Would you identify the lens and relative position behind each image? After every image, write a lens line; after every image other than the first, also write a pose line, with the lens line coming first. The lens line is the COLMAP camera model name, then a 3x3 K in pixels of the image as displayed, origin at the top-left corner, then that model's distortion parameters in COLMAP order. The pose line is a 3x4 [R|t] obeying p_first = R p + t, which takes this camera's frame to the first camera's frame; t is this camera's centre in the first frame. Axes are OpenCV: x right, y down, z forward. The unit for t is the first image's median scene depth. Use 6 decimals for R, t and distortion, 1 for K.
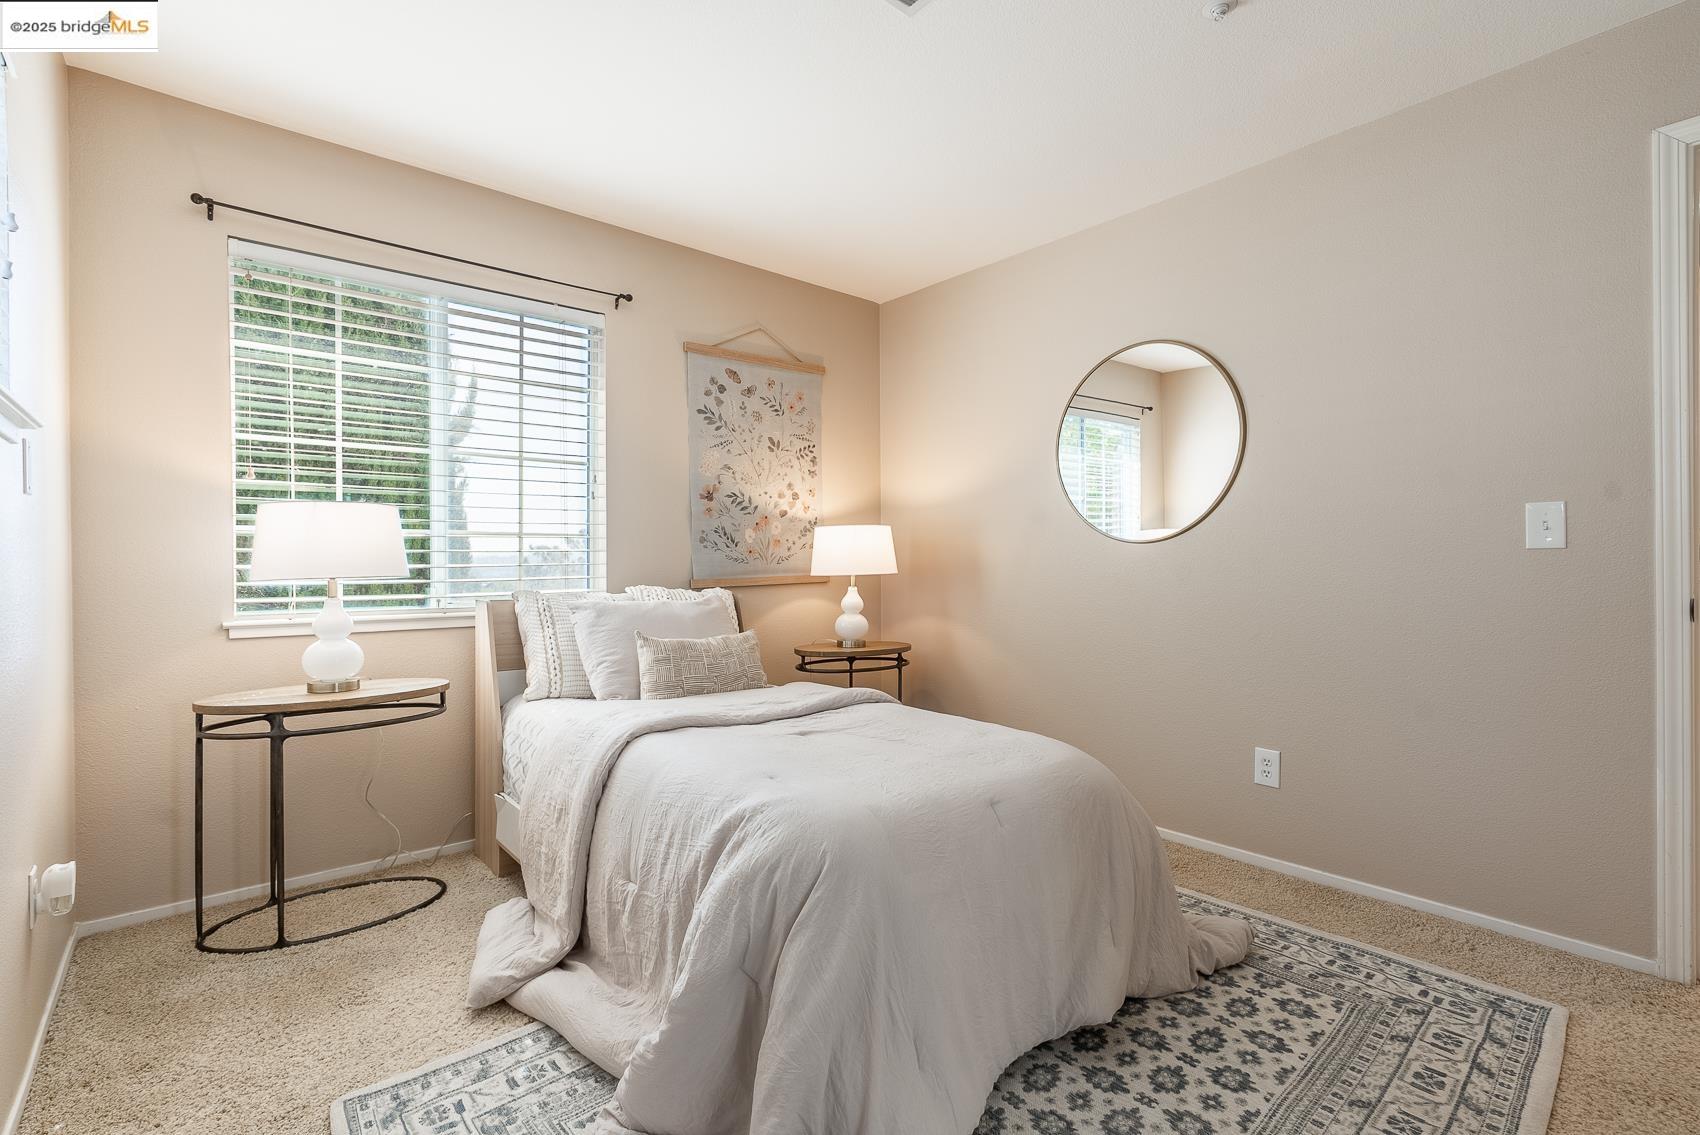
lens RADIAL K [[773.8, 0, 859.8], [0, 773.8, 556.9], [0, 0, 1]] dist [-0.006527, 0.002954]
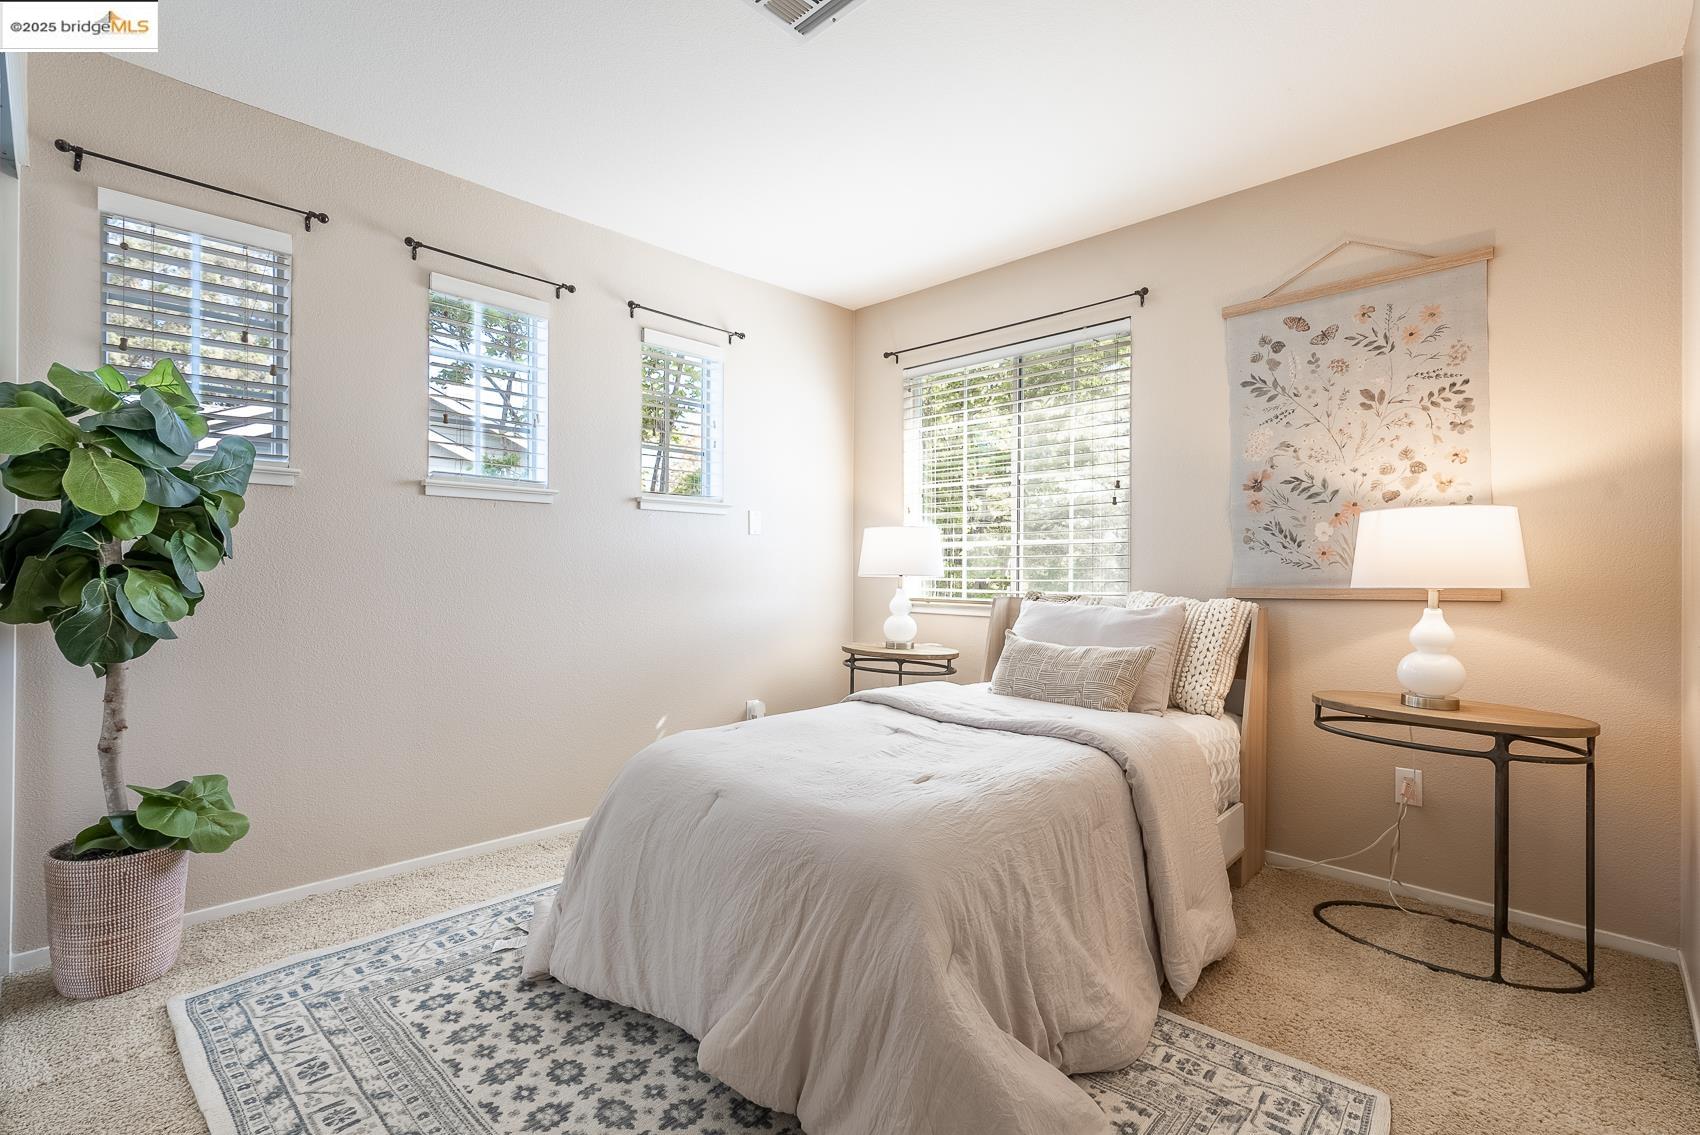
lens RADIAL K [[773.8, 0, 862.0], [0, 773.8, 570.9], [0, 0, 1]] dist [-0.006527, 0.002954]
pose [[0.096244, 0.001699, -0.995356, 0.551173], [-0.004345, 0.999990, 0.001287, 0.010719], [0.995348, 0.004201, 0.096250, 0.495603]]
